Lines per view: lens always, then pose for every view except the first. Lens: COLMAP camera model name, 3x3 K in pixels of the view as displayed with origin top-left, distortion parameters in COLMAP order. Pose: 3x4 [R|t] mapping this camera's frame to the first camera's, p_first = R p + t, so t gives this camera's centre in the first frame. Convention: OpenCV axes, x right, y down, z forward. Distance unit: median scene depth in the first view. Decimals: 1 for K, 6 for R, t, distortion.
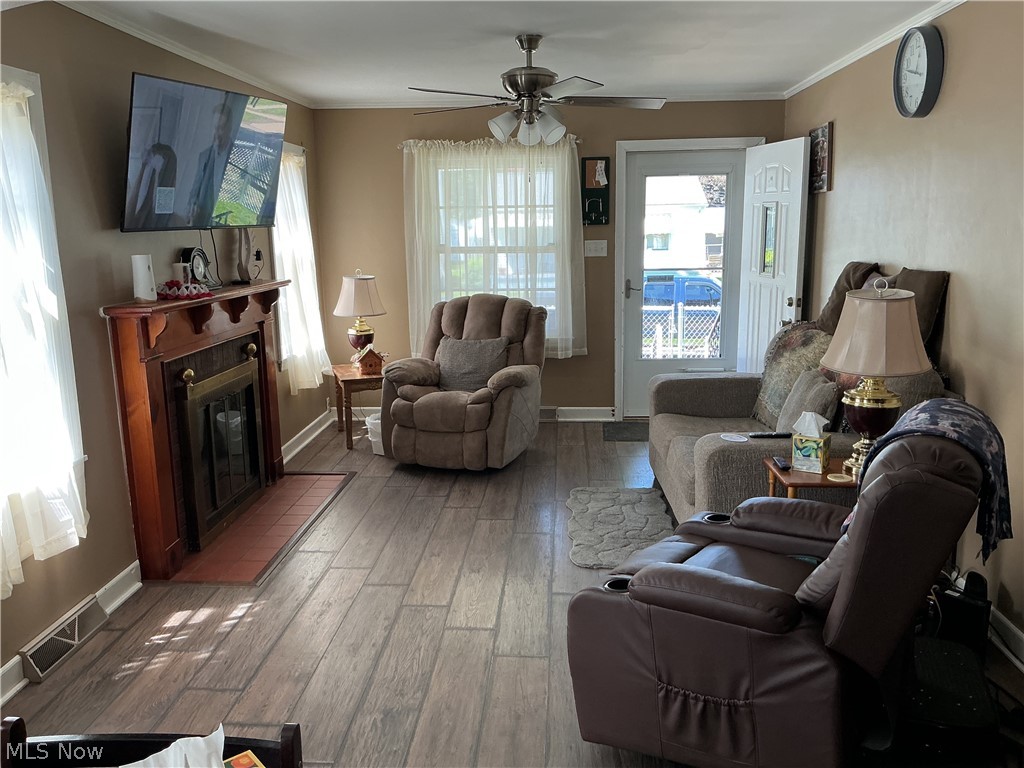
lens RADIAL K [[846.1, 0, 472.7], [0, 846.1, 407.9], [0, 0, 1]] dist [0.079900, -0.138402]
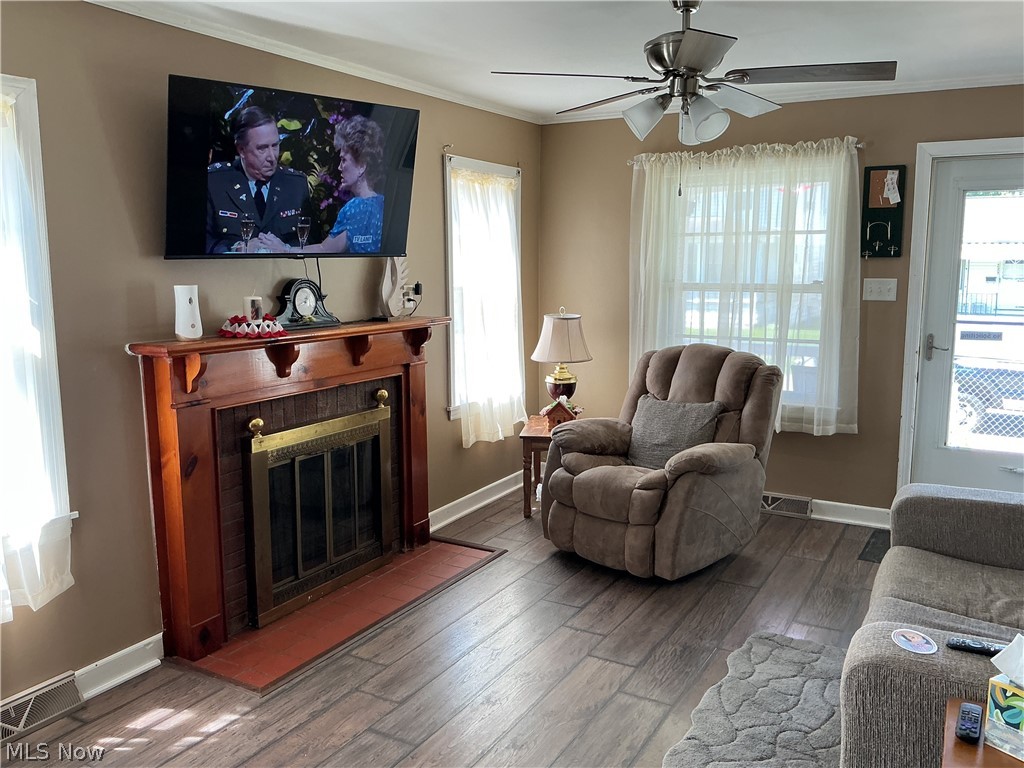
lens RADIAL K [[846.1, 0, 460.4], [0, 846.1, 400.5], [0, 0, 1]] dist [0.079900, -0.138402]
pose [[0.901805, 0.082818, -0.424134, 0.162773], [-0.101081, 0.994663, -0.020699, -0.049015], [0.420156, 0.061539, 0.905363, 0.224912]]
